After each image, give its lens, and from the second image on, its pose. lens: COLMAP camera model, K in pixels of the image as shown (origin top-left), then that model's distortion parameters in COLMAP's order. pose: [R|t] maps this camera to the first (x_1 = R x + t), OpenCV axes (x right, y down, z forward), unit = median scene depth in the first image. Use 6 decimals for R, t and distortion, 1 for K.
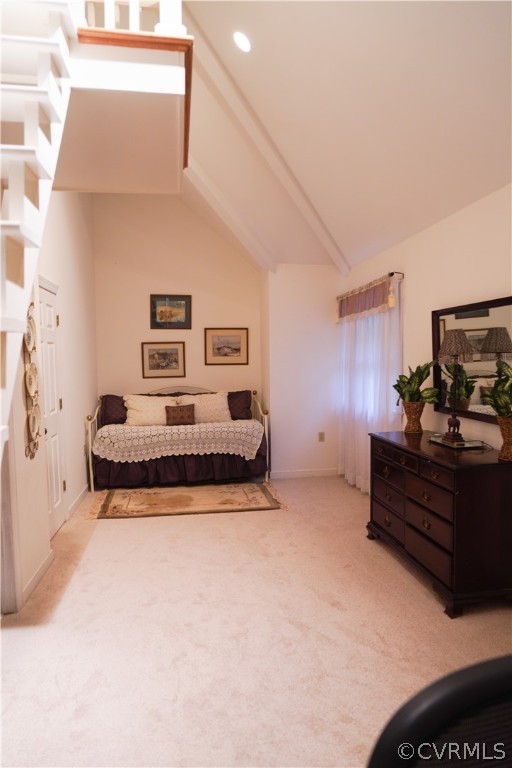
lens RADIAL K [[526.8, 0, 257.5], [0, 526.8, 387.5], [0, 0, 1]] dist [-0.036967, 0.026113]
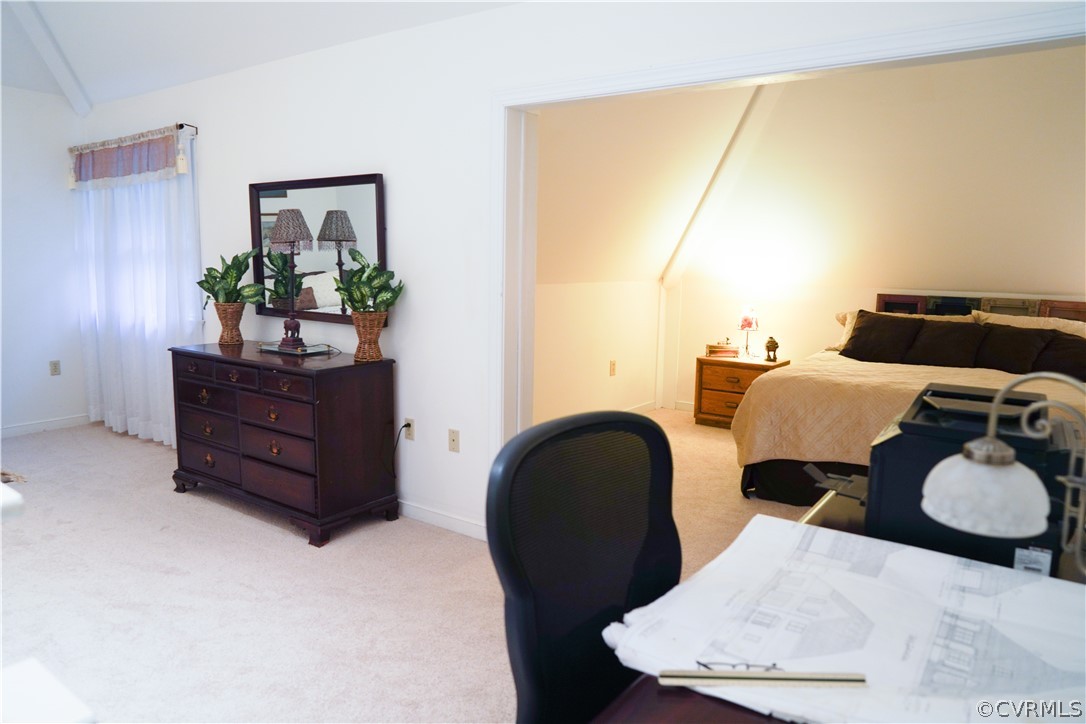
lens RADIAL K [[745.0, 0, 543.2], [0, 745.0, 360.9], [0, 0, 1]] dist [-0.036967, 0.026113]
pose [[0.696309, -0.073527, 0.713966, -0.158621], [0.015232, 0.996029, 0.087720, 0.023574], [-0.717580, -0.050205, 0.694664, -0.073320]]
